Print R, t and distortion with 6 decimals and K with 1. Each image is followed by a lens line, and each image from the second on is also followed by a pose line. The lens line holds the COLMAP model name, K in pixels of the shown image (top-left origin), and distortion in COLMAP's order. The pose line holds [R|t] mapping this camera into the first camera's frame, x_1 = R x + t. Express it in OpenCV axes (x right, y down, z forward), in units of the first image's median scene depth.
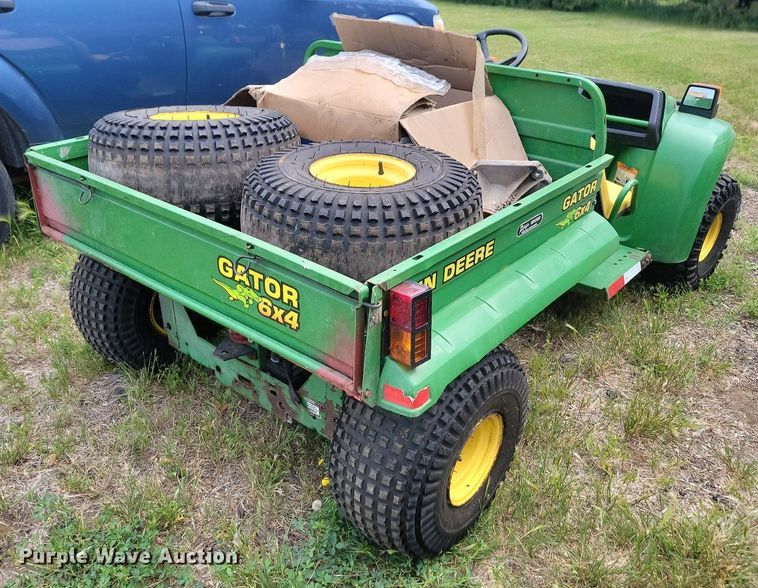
lens RADIAL K [[619.9, 0, 380.7], [0, 619.9, 293.2], [0, 0, 1]] dist [0.034927, -0.007567]
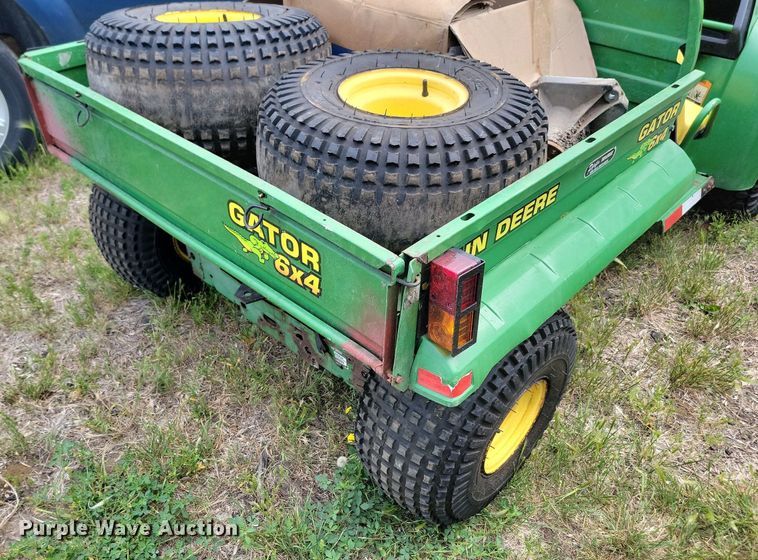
lens RADIAL K [[568.9, 0, 377.6], [0, 568.9, 307.9], [0, 0, 1]] dist [0.034375, -0.018905]
pose [[0.997533, 0.039753, -0.057862, -0.006539], [-0.027309, 0.979041, 0.201826, -0.065295], [0.064672, -0.199748, 0.977711, 0.186749]]
